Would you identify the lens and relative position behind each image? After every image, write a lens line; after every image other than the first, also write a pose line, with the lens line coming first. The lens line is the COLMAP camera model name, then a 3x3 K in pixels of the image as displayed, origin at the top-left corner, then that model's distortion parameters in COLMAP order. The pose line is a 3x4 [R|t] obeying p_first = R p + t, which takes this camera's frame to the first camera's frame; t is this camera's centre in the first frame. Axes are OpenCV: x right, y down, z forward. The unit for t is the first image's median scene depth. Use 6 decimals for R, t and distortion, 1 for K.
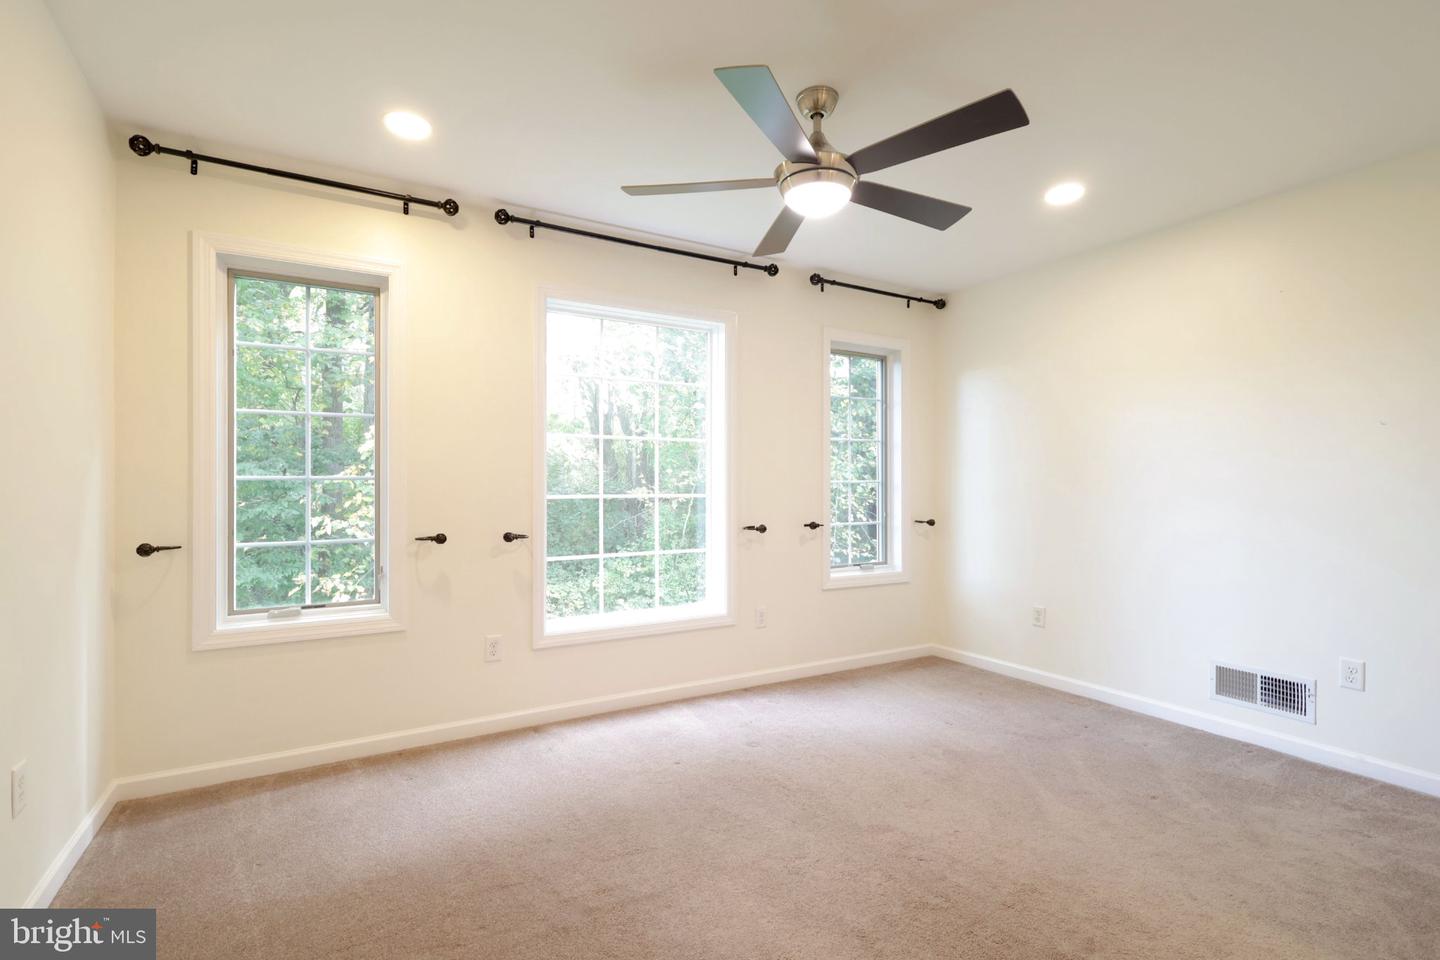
lens RADIAL K [[670.6, 0, 713.7], [0, 670.6, 487.7], [0, 0, 1]] dist [0.000662, 0.000127]
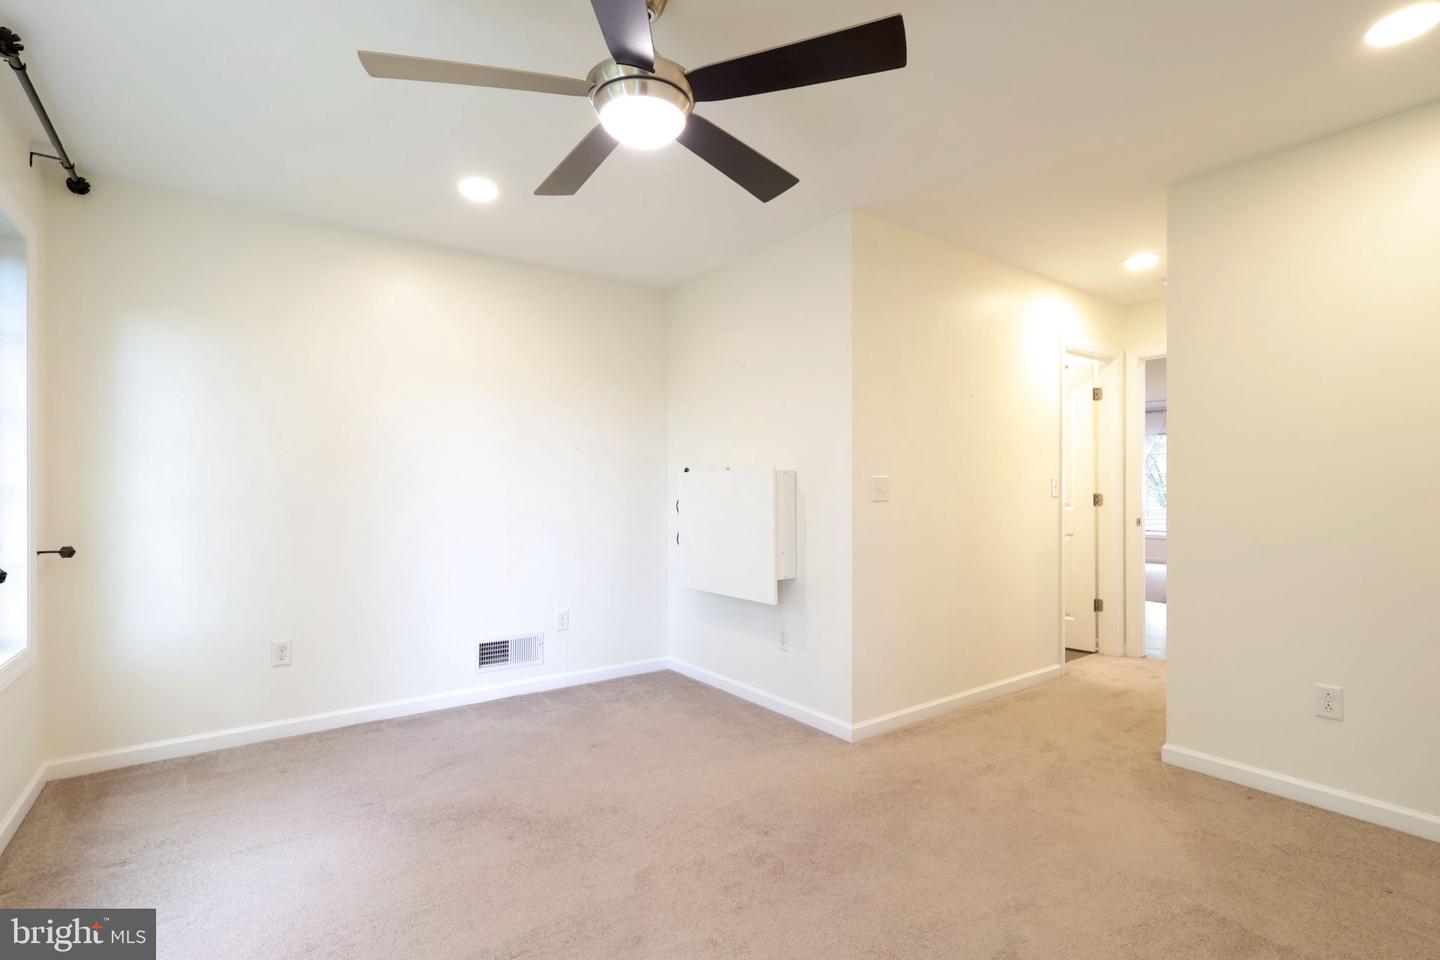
lens RADIAL K [[670.6, 0, 713.7], [0, 670.6, 487.7], [0, 0, 1]] dist [0.000662, 0.000127]
pose [[-0.091583, 0.005116, 0.995784, -0.441811], [0.006915, 0.999966, -0.004502, 0.003423], [-0.995773, 0.006474, -0.091615, 0.696648]]
